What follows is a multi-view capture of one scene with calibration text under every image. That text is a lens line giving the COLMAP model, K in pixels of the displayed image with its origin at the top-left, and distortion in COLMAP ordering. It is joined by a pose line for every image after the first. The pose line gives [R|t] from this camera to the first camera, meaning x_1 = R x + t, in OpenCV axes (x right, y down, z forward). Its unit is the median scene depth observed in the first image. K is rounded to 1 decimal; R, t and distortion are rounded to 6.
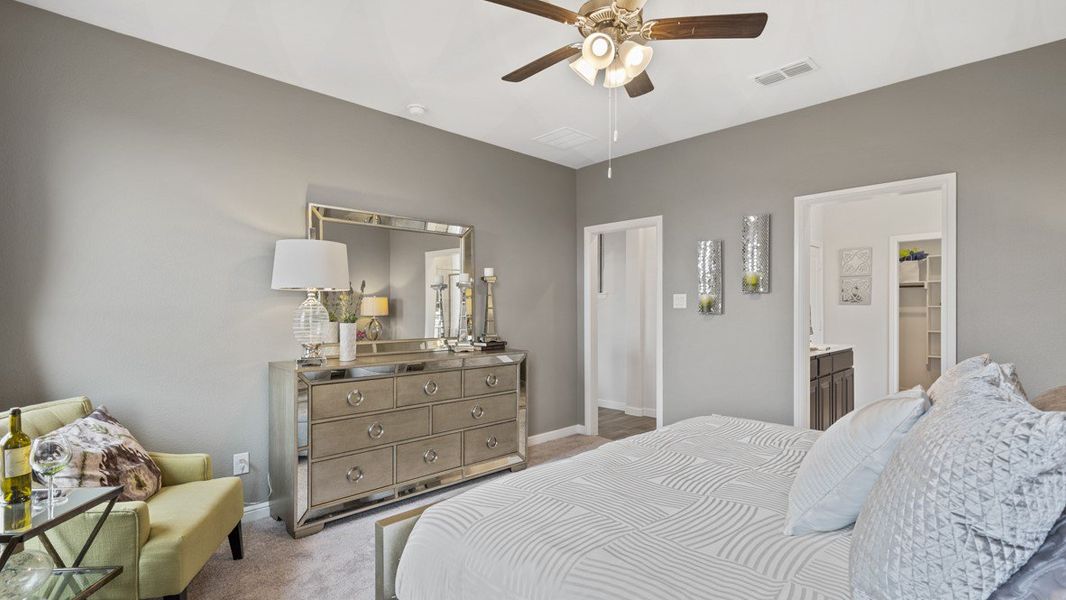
lens RADIAL K [[511.8, 0, 530.5], [0, 511.8, 303.5], [0, 0, 1]] dist [-0.001383, -0.000265]
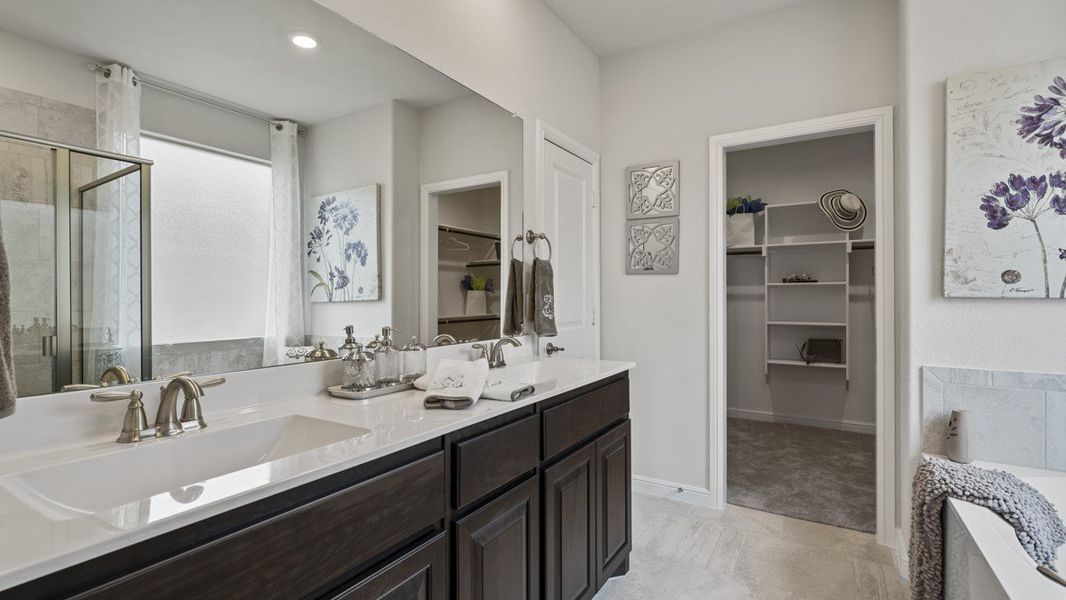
lens RADIAL K [[511.8, 0, 530.5], [0, 511.8, 303.5], [0, 0, 1]] dist [-0.001383, -0.000265]
pose [[0.967056, -0.008513, 0.254420, 0.326214], [0.005719, 0.999915, 0.011720, 0.020626], [-0.254498, -0.009879, 0.967023, 0.453181]]
